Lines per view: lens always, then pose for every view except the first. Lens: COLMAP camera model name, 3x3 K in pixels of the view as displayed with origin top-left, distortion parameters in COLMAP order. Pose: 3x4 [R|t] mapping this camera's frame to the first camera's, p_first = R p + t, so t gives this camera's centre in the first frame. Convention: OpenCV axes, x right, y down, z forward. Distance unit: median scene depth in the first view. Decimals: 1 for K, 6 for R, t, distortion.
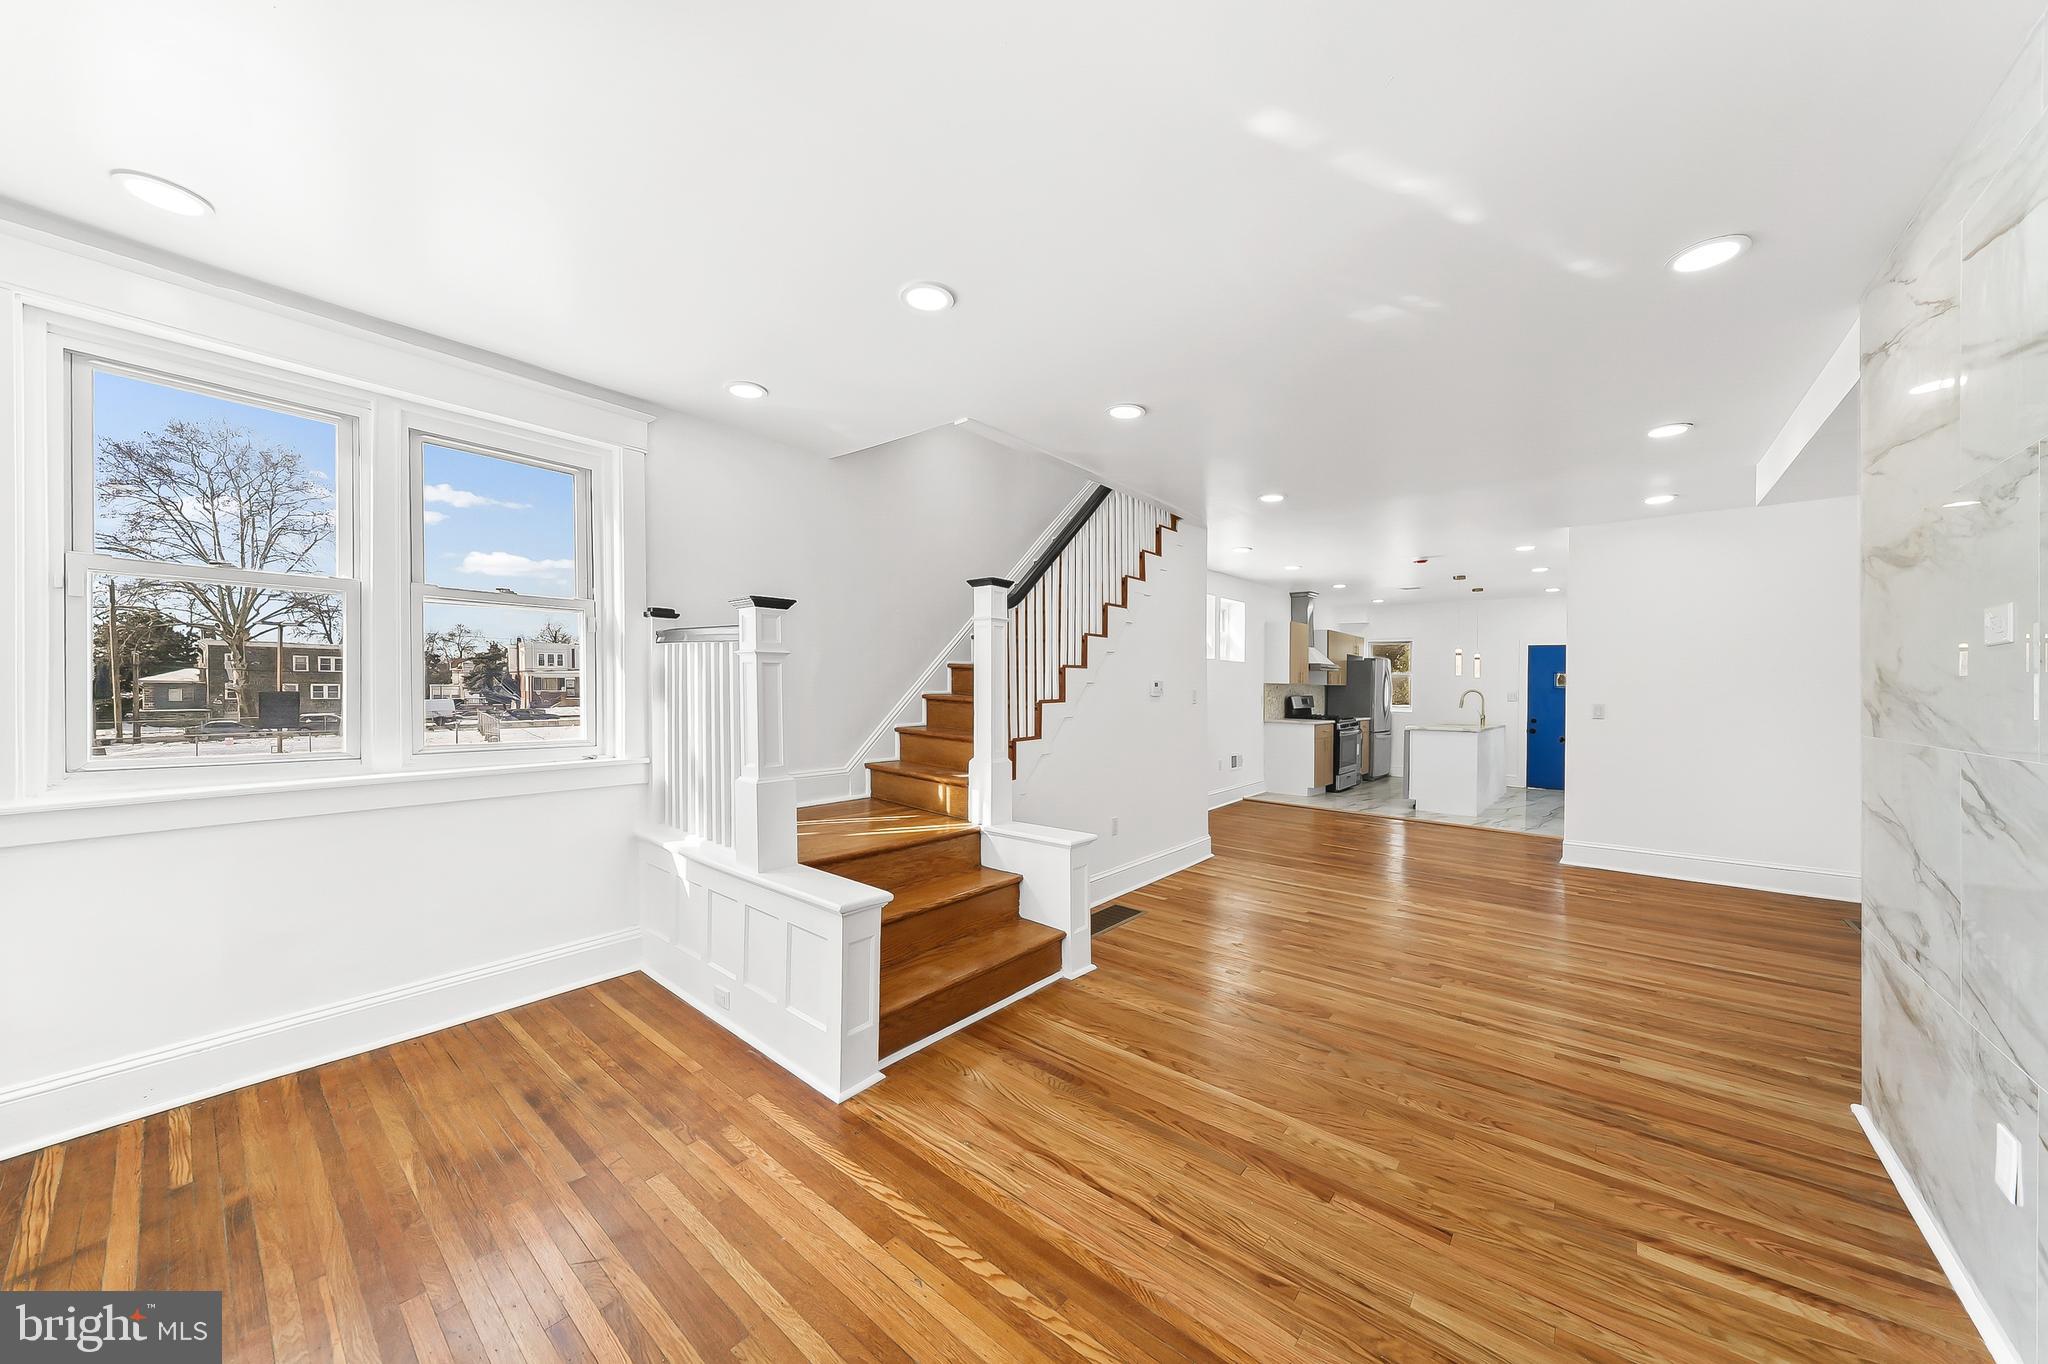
lens RADIAL K [[717.3, 0, 1011.5], [0, 717.3, 682.2], [0, 0, 1]] dist [0.003740, -0.000212]
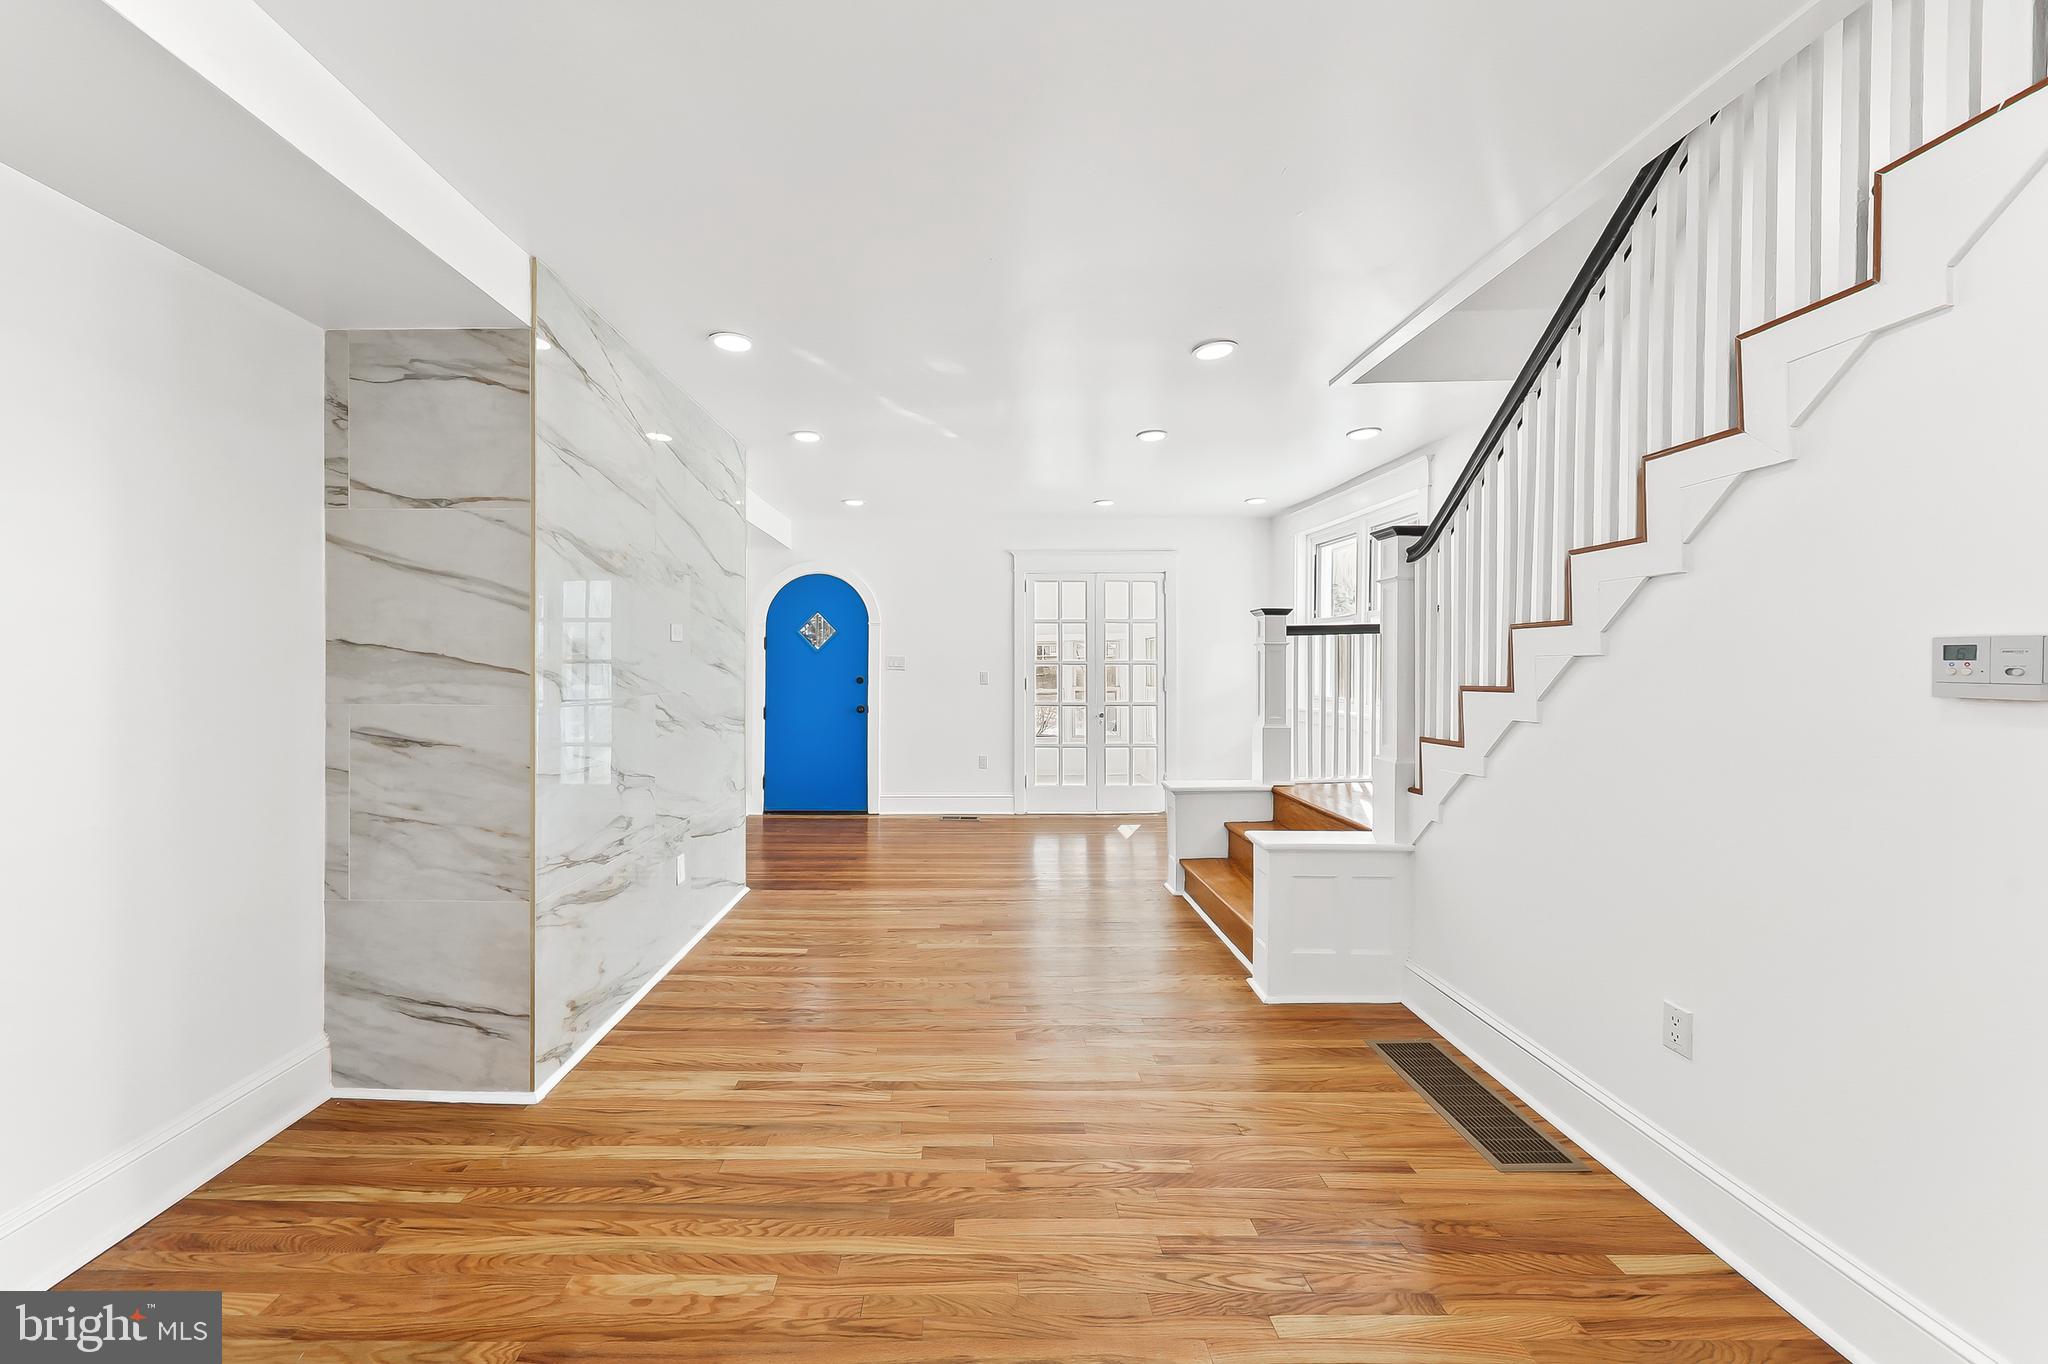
lens RADIAL K [[717.3, 0, 985.5], [0, 717.3, 684.3], [0, 0, 1]] dist [0.003740, -0.000212]
pose [[-0.754073, 0.008699, -0.656733, 0.647998], [-0.003596, 0.999843, 0.017372, 0.012234], [0.656781, 0.015461, -0.753923, 1.010910]]
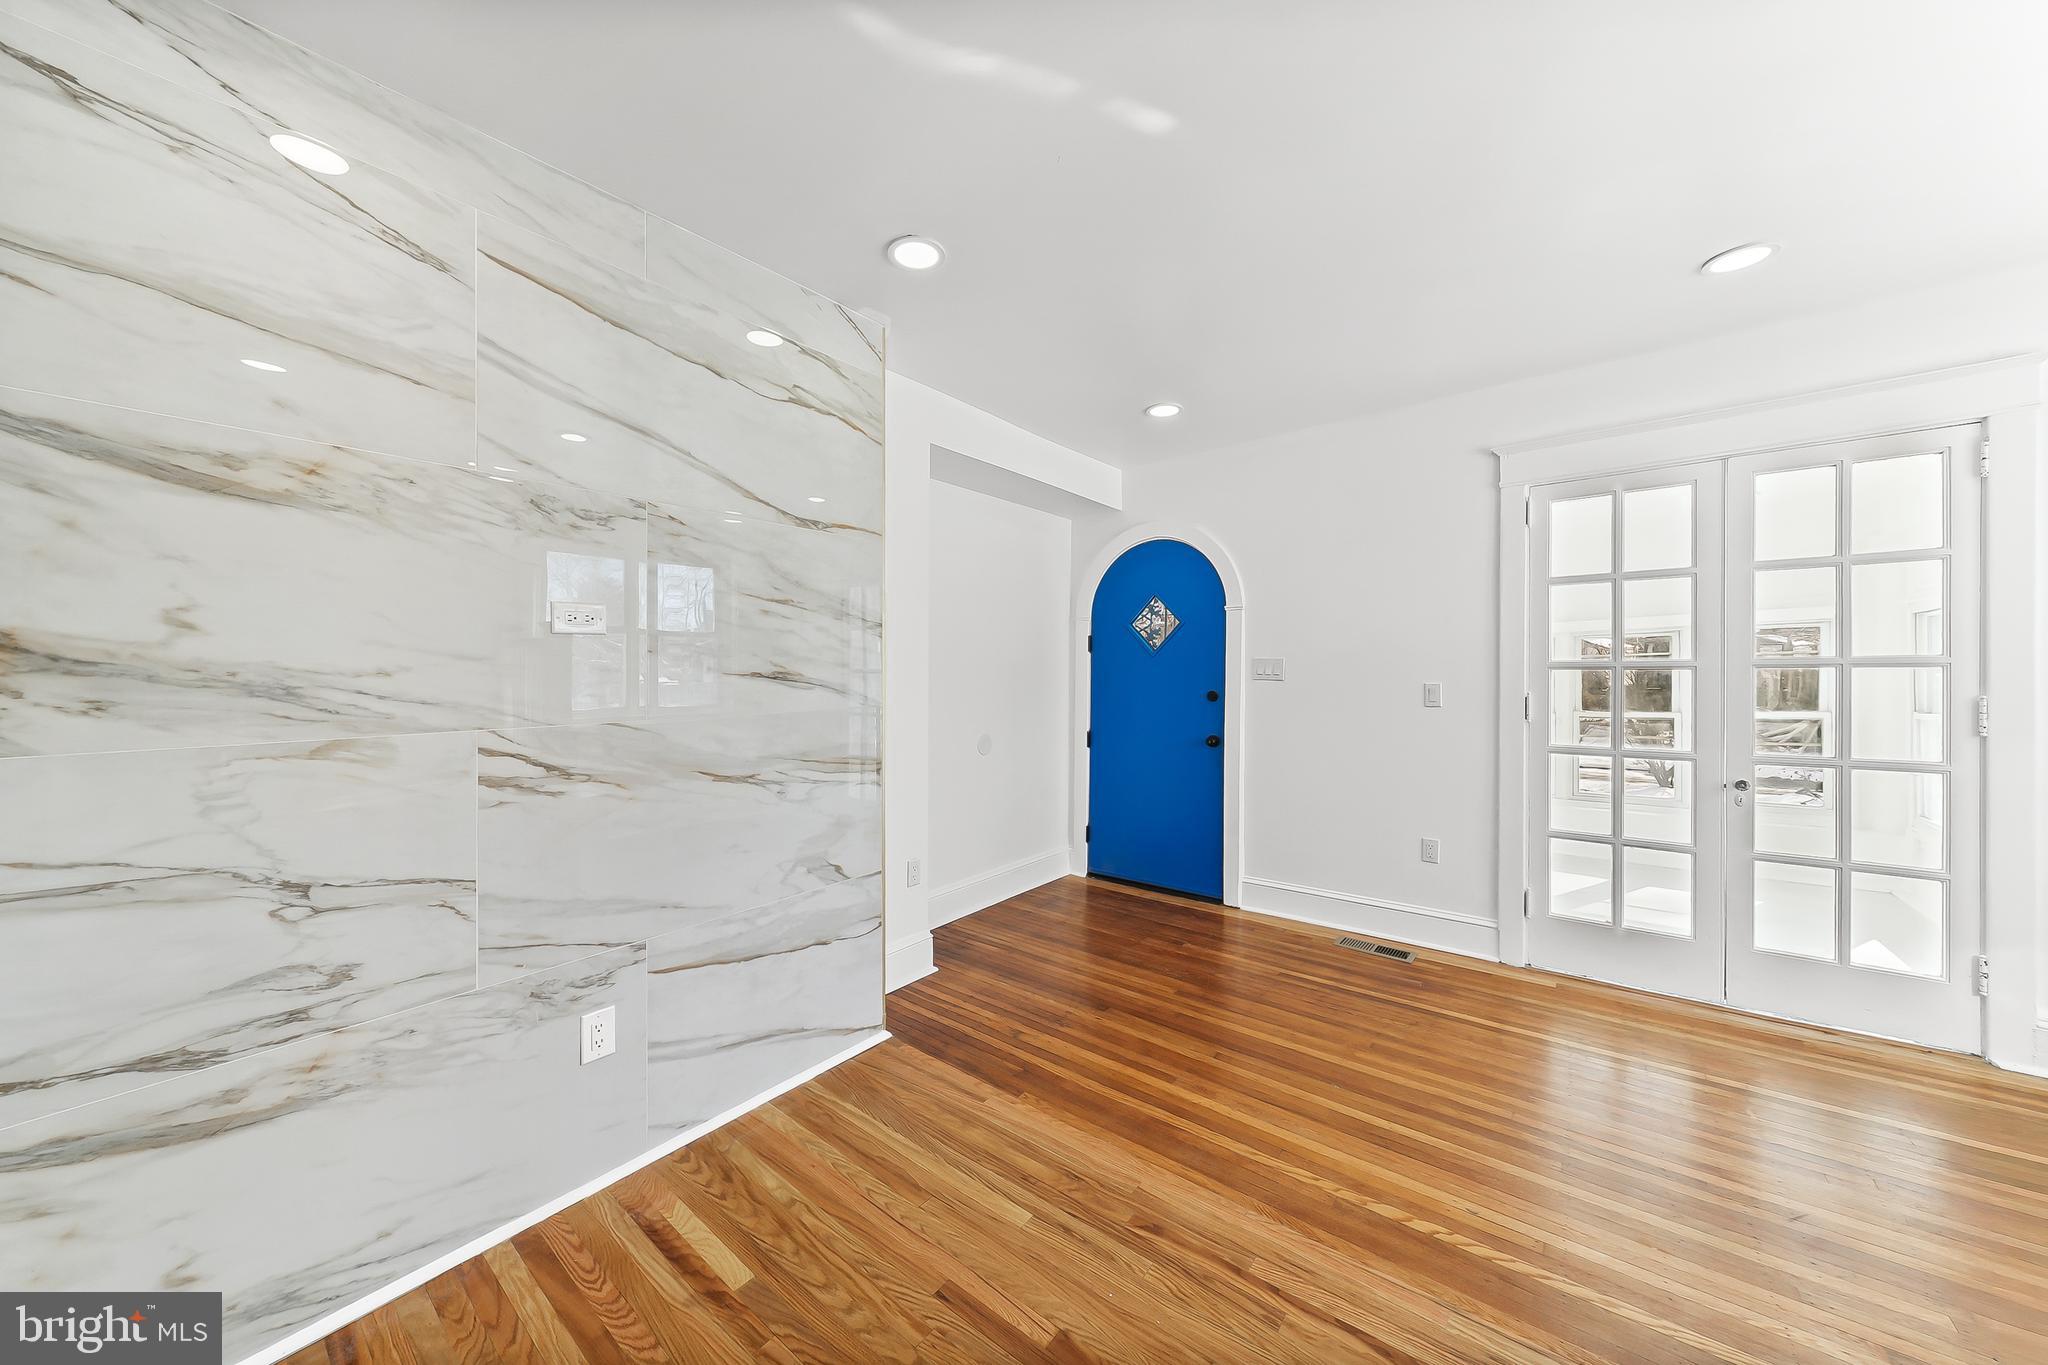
lens RADIAL K [[717.3, 0, 1015.4], [0, 717.3, 688.1], [0, 0, 1]] dist [0.003740, -0.000212]
pose [[-0.999471, -0.001062, -0.032493, 0.204363], [-0.001493, 0.999911, 0.013255, 0.007971], [0.032476, 0.013296, -0.999384, 0.699969]]
